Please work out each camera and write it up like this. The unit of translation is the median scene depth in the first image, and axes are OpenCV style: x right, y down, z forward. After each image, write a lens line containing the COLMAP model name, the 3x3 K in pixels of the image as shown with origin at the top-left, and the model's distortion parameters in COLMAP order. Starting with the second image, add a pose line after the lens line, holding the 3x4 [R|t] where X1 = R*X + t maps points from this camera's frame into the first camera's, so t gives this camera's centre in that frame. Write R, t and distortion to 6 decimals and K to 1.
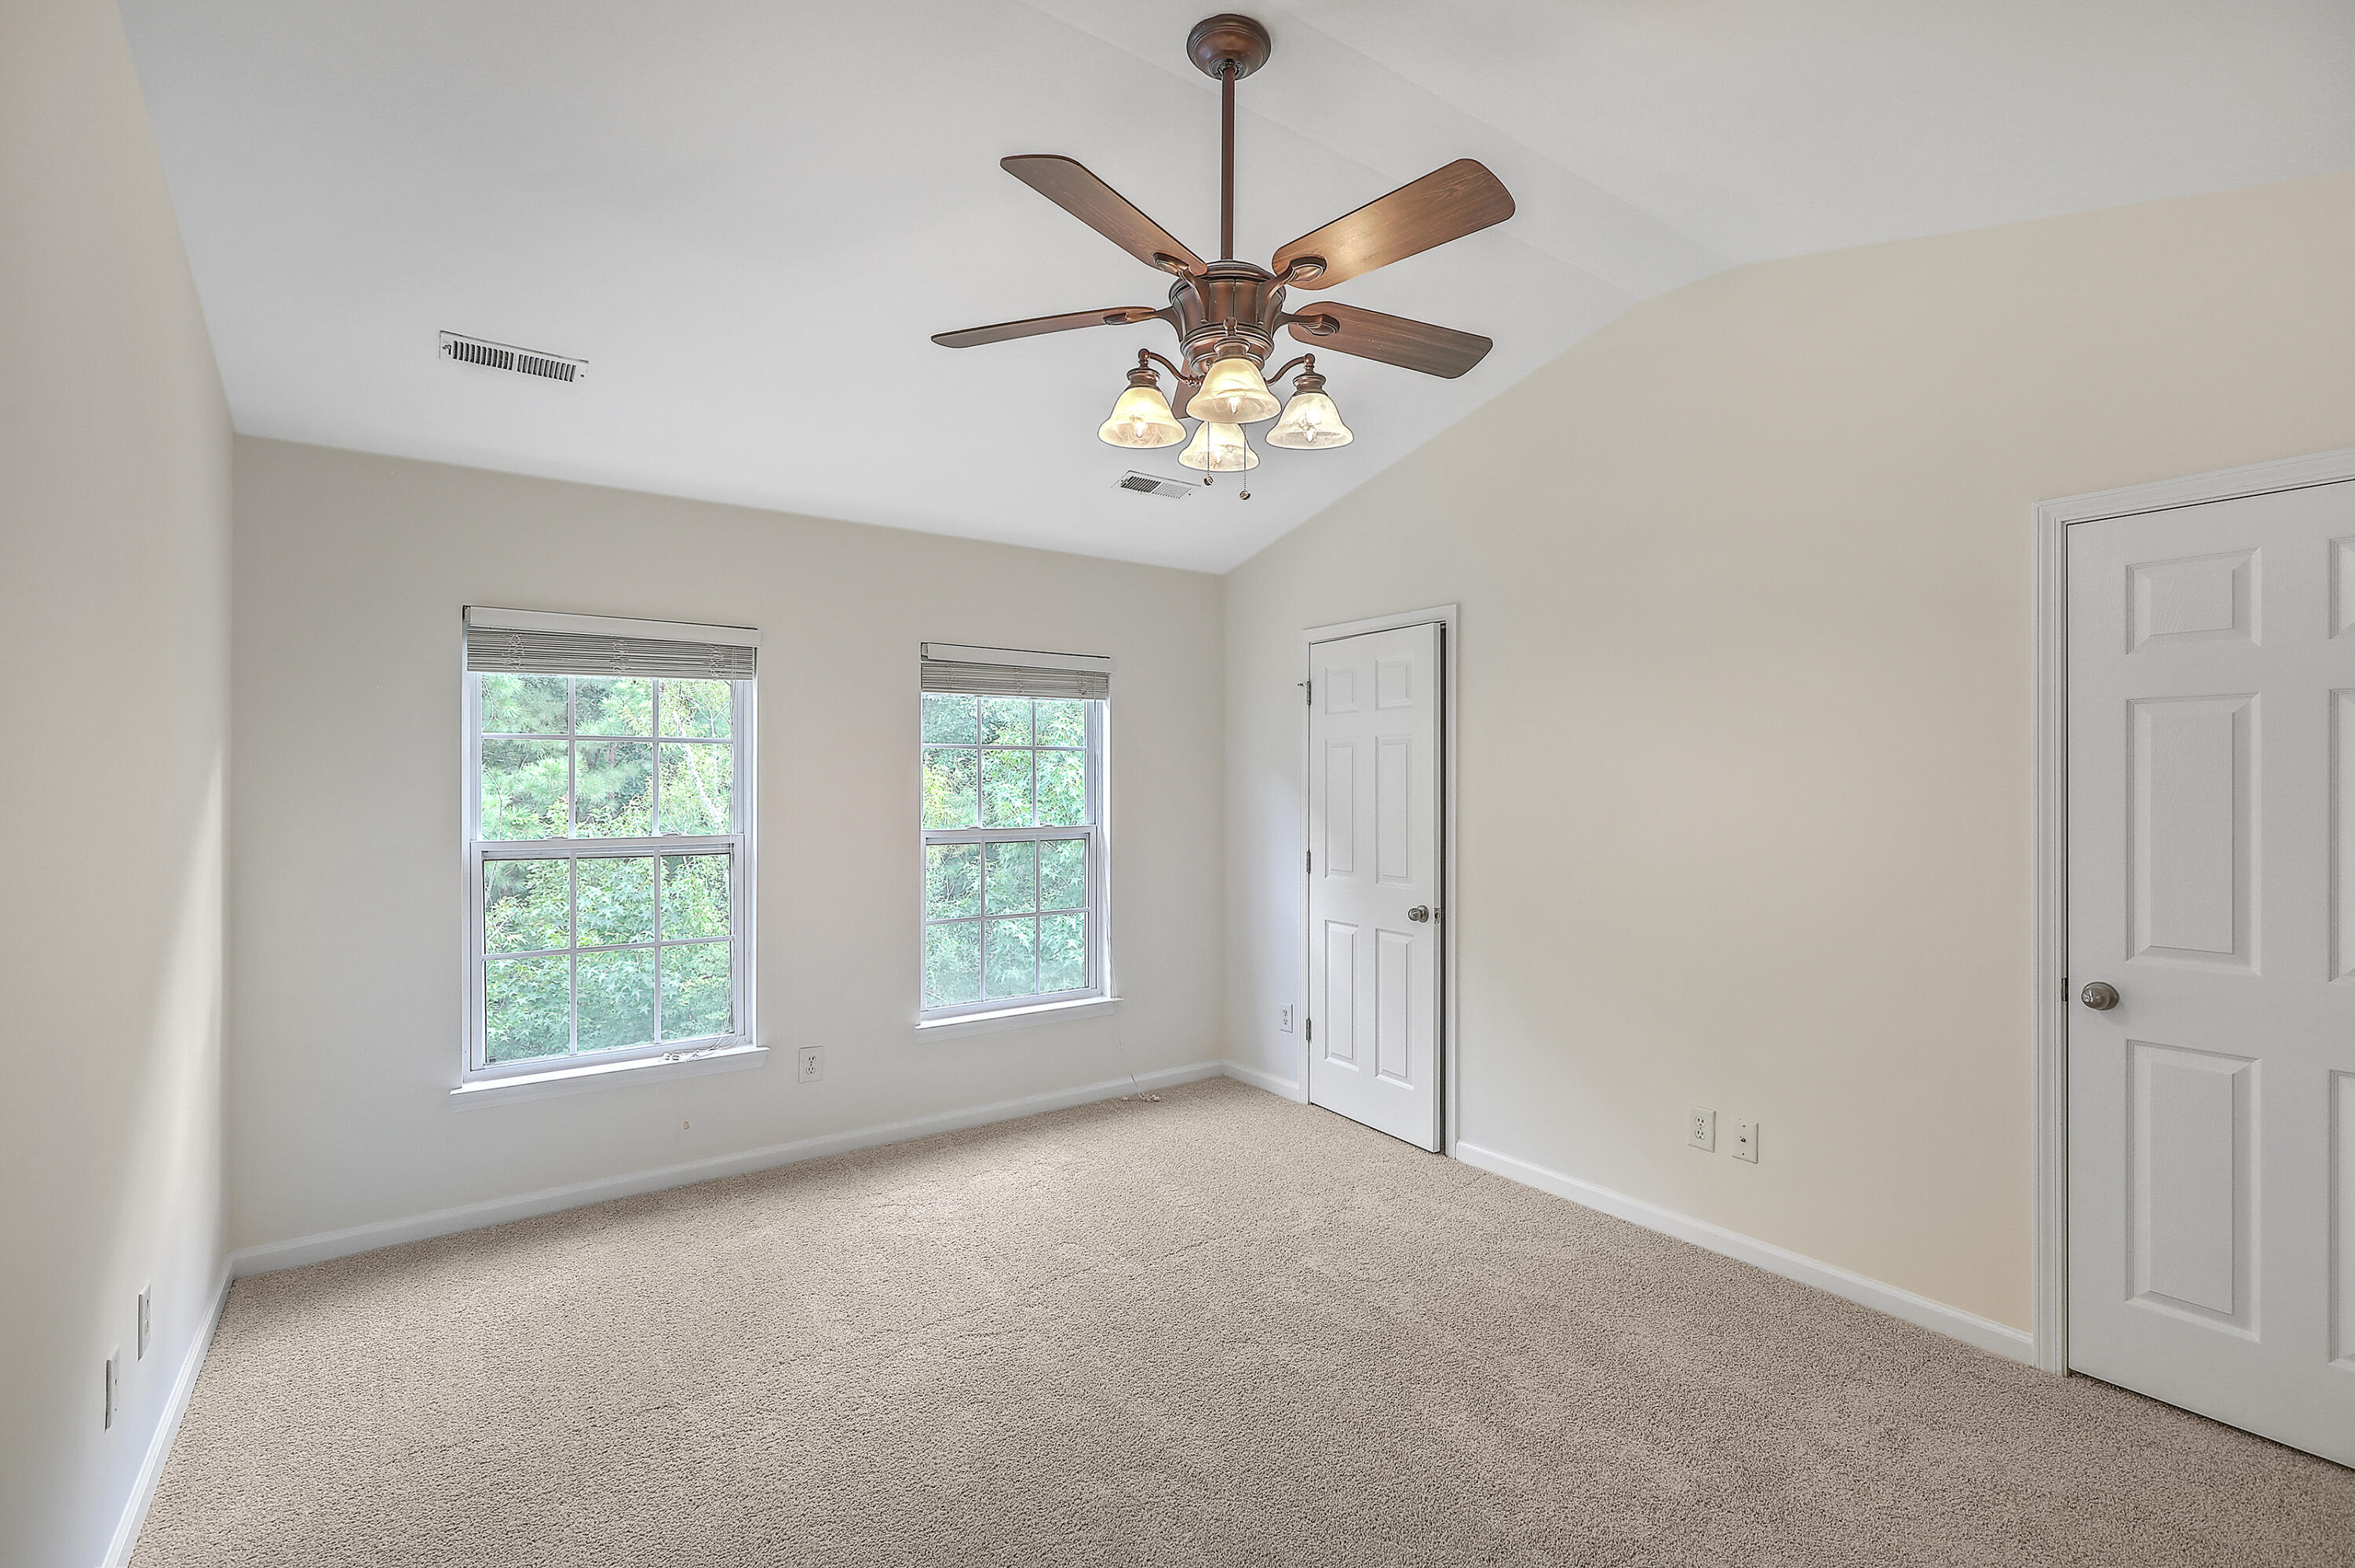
lens RADIAL K [[1068.3, 0, 1192.6], [0, 1068.3, 788.8], [0, 0, 1]] dist [-0.000704, -0.000264]
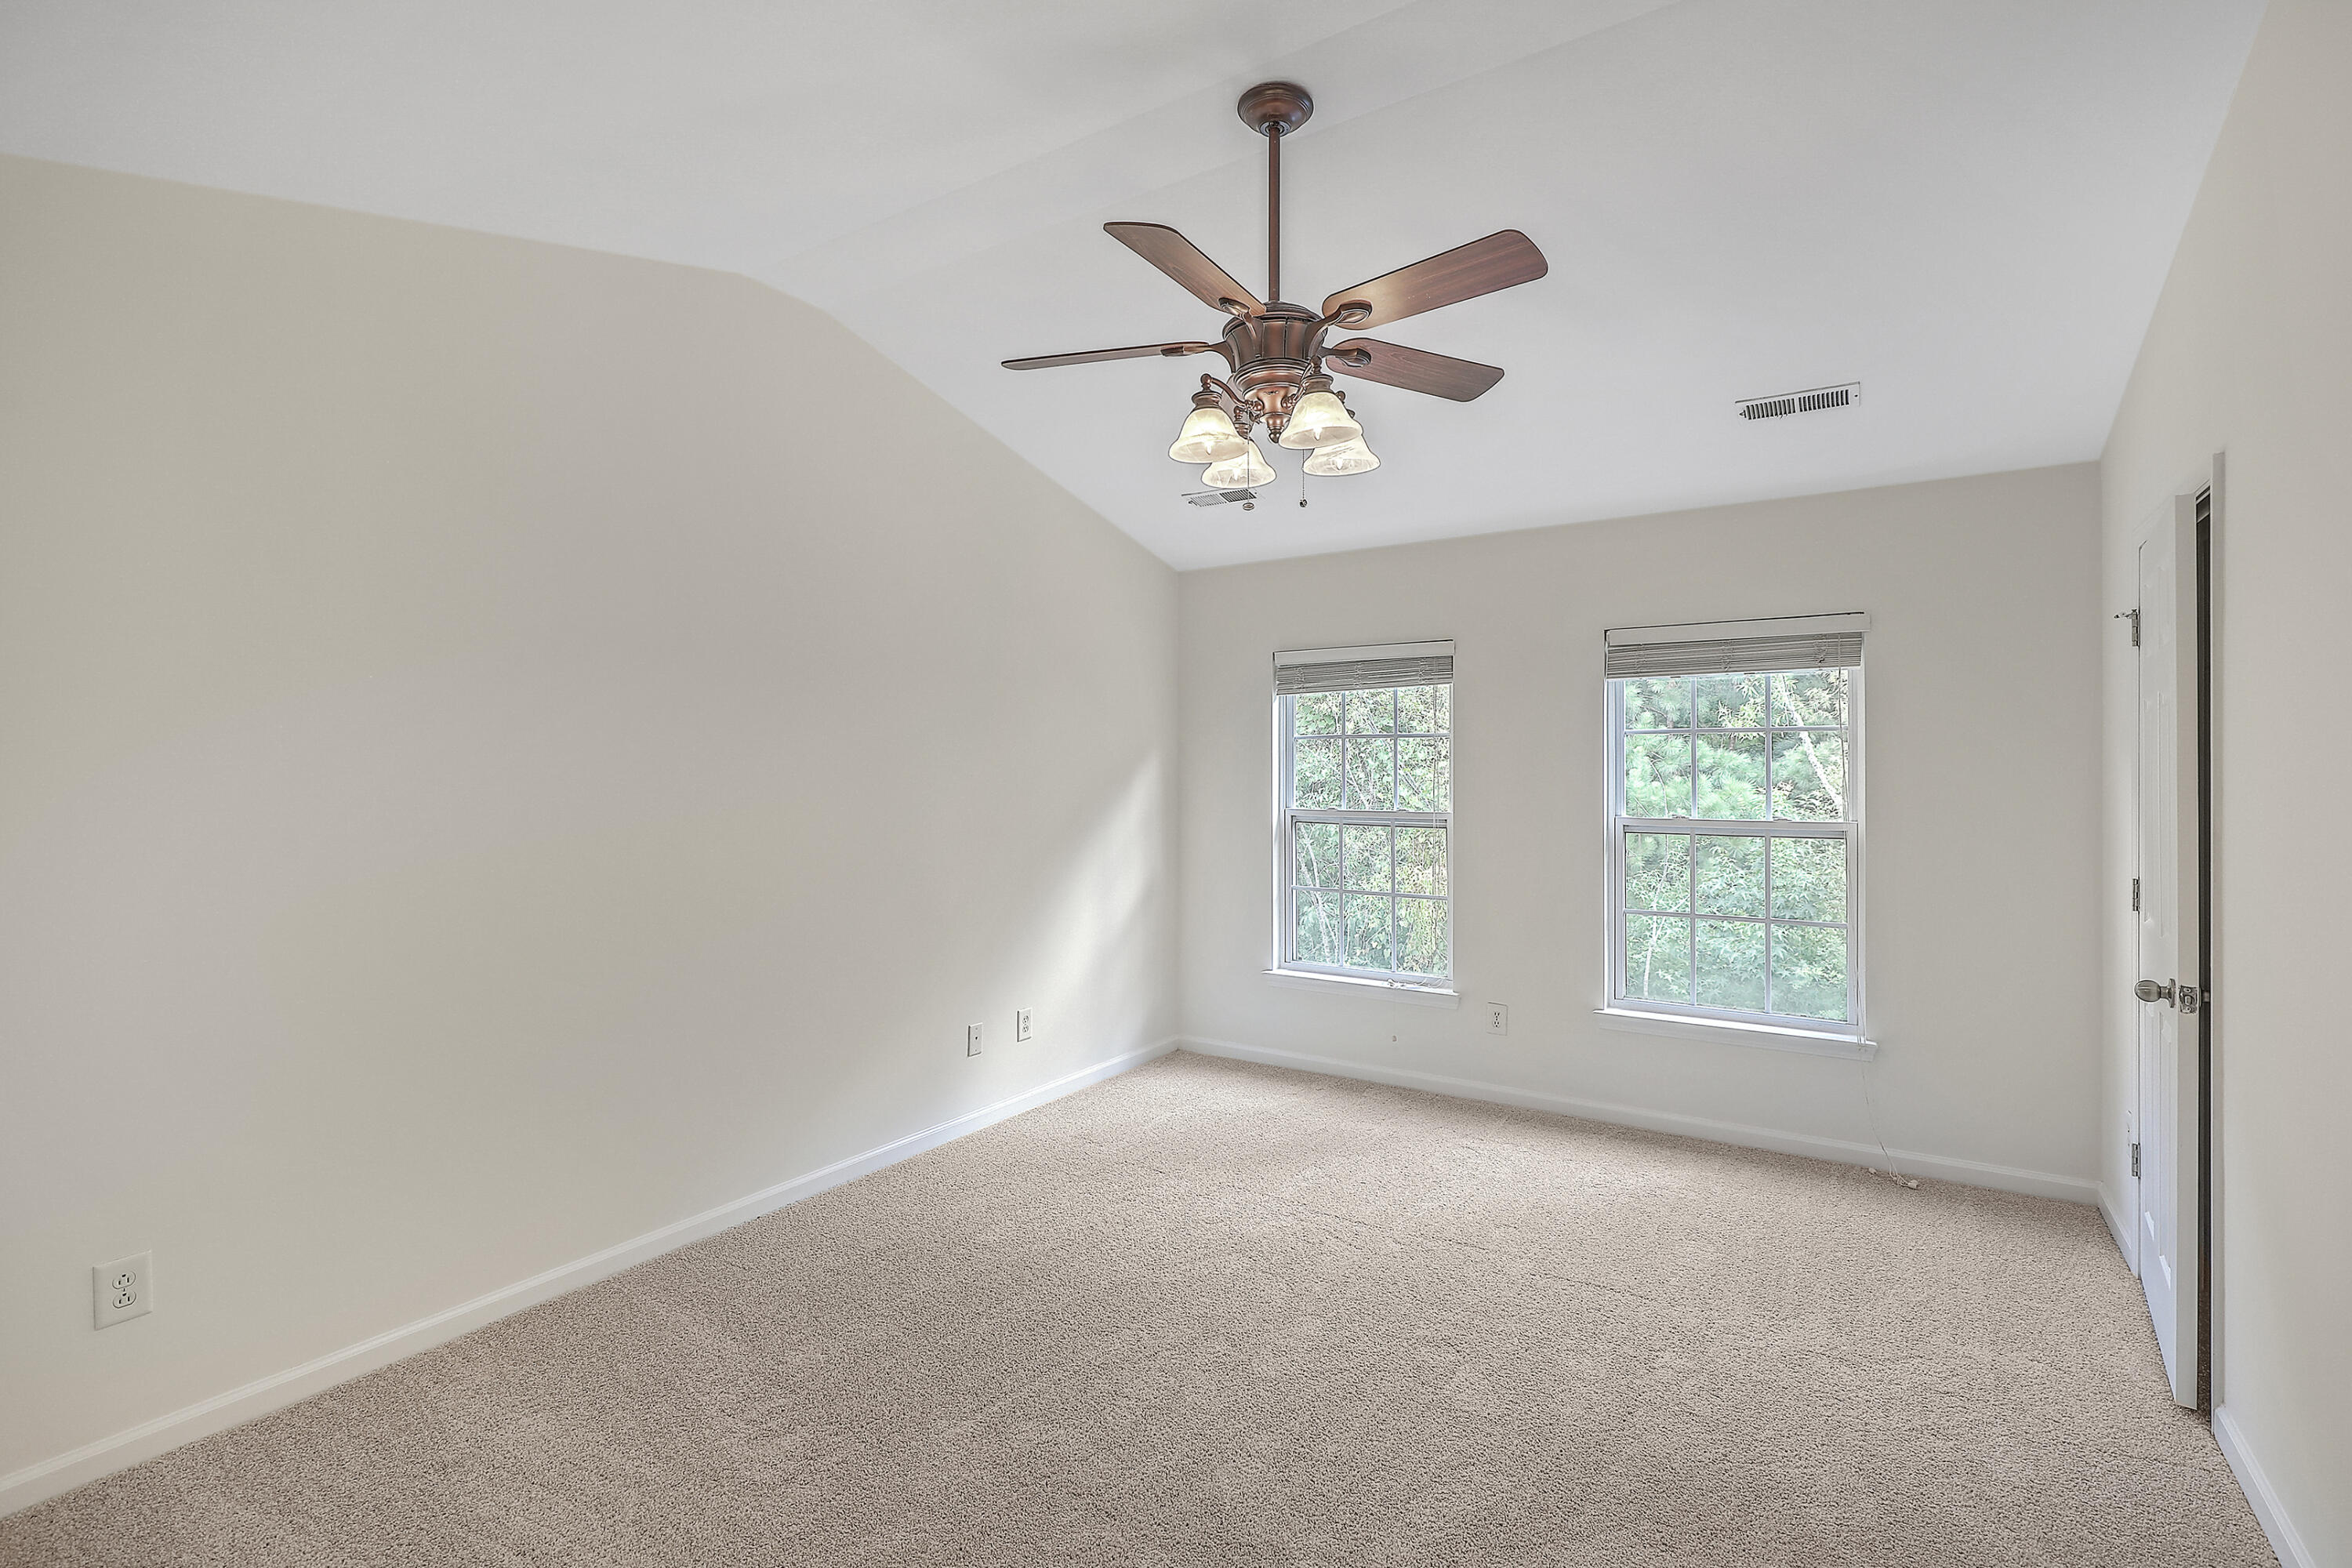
lens RADIAL K [[1067.1, 0, 1192.5], [0, 1067.1, 771.8], [0, 0, 1]] dist [-0.000704, -0.000264]
pose [[0.353095, -0.000234, -0.935587, 0.574648], [-0.006886, 0.999972, -0.002849, 0.002229], [0.935562, 0.007448, 0.353084, 0.293713]]
